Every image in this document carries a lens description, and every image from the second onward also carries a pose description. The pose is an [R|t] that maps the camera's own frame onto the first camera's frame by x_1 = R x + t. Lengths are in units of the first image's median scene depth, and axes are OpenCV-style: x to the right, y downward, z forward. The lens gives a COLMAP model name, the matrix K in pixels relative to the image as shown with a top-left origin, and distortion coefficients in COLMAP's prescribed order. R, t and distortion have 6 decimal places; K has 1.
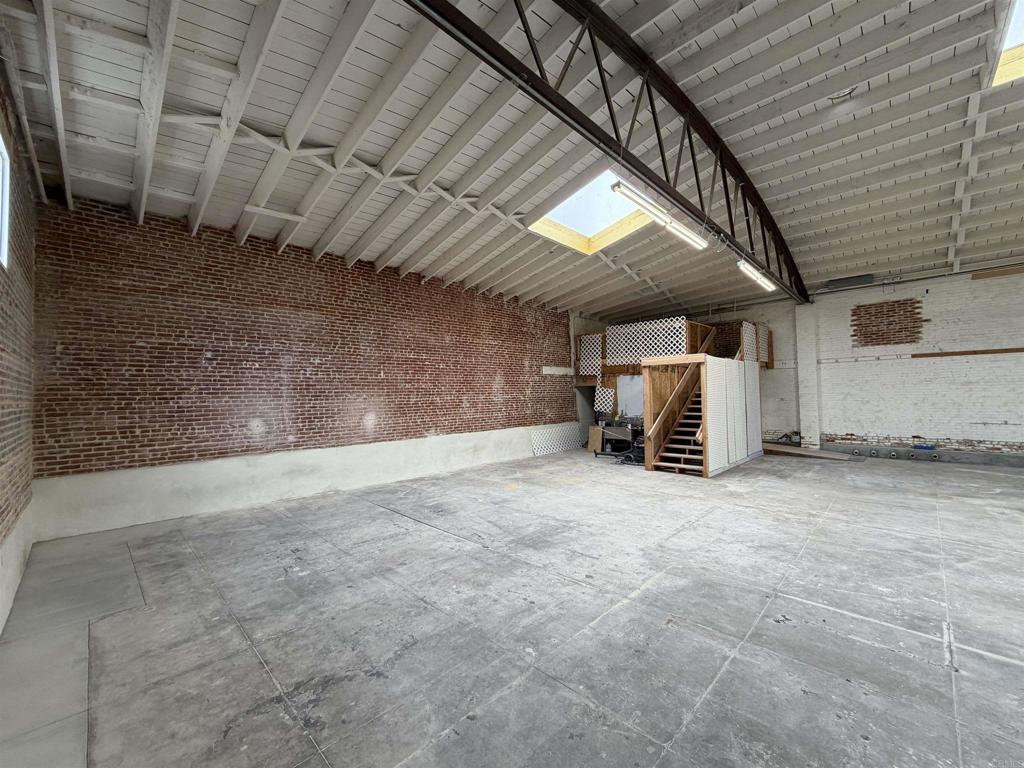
lens RADIAL K [[408.5, 0, 506.4], [0, 408.5, 382.6], [0, 0, 1]] dist [-0.001030, 0.000351]
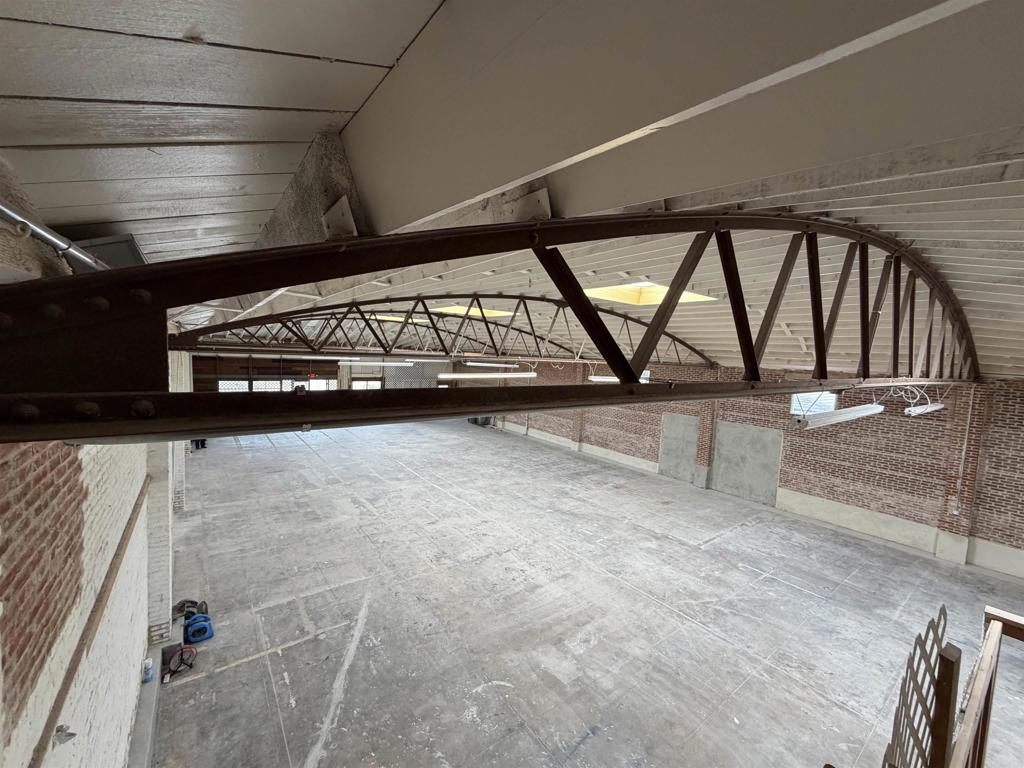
lens RADIAL K [[408.5, 0, 507.5], [0, 408.5, 382.0], [0, 0, 1]] dist [-0.001030, 0.000351]
pose [[-0.988760, -0.034100, 0.145568, 0.669445], [-0.029399, 0.998978, 0.034323, -0.214277], [-0.146590, 0.029657, -0.988753, 1.092371]]
